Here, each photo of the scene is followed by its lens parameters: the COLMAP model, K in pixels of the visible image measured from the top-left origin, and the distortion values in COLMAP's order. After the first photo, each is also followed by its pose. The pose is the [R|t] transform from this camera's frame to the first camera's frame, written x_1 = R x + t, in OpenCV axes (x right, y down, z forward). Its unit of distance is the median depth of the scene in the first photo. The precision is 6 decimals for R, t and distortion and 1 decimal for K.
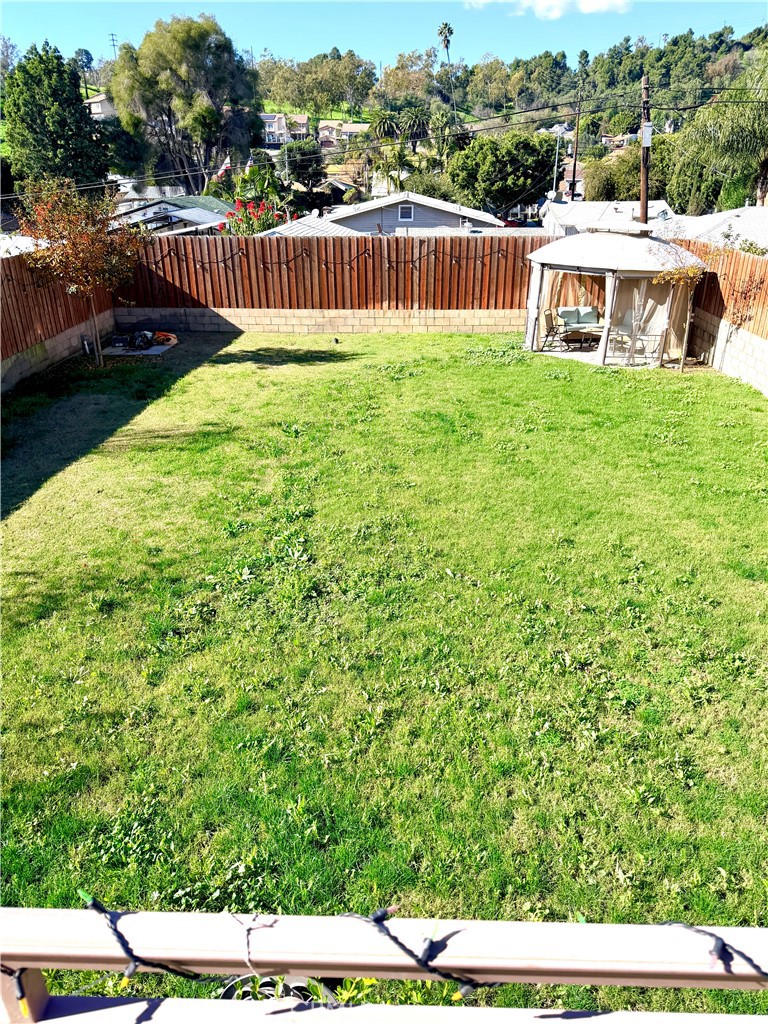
lens RADIAL K [[708.6, 0, 383.1], [0, 708.6, 510.3], [0, 0, 1]] dist [-0.005268, -0.000563]
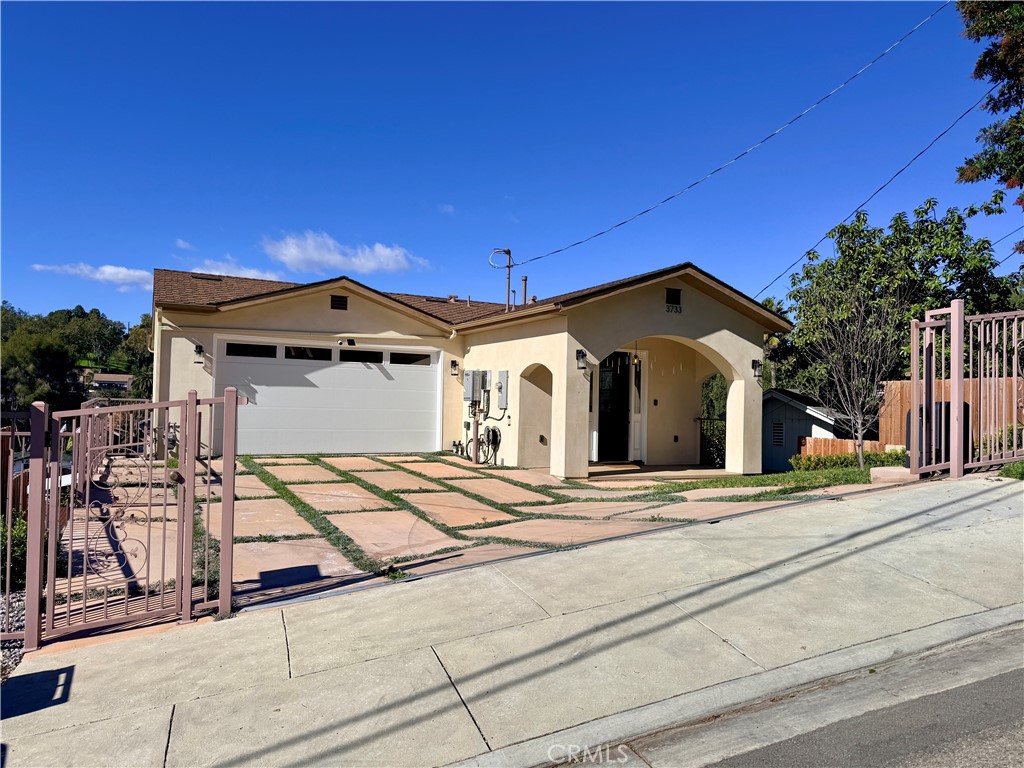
lens RADIAL K [[708.6, 0, 513.5], [0, 708.6, 383.6], [0, 0, 1]] dist [-0.005268, -0.000563]
pose [[0.865810, 0.031320, 0.499391, -0.034319], [0.200522, 0.892675, -0.403636, 0.041993], [-0.458436, 0.449611, 0.766607, -0.123443]]
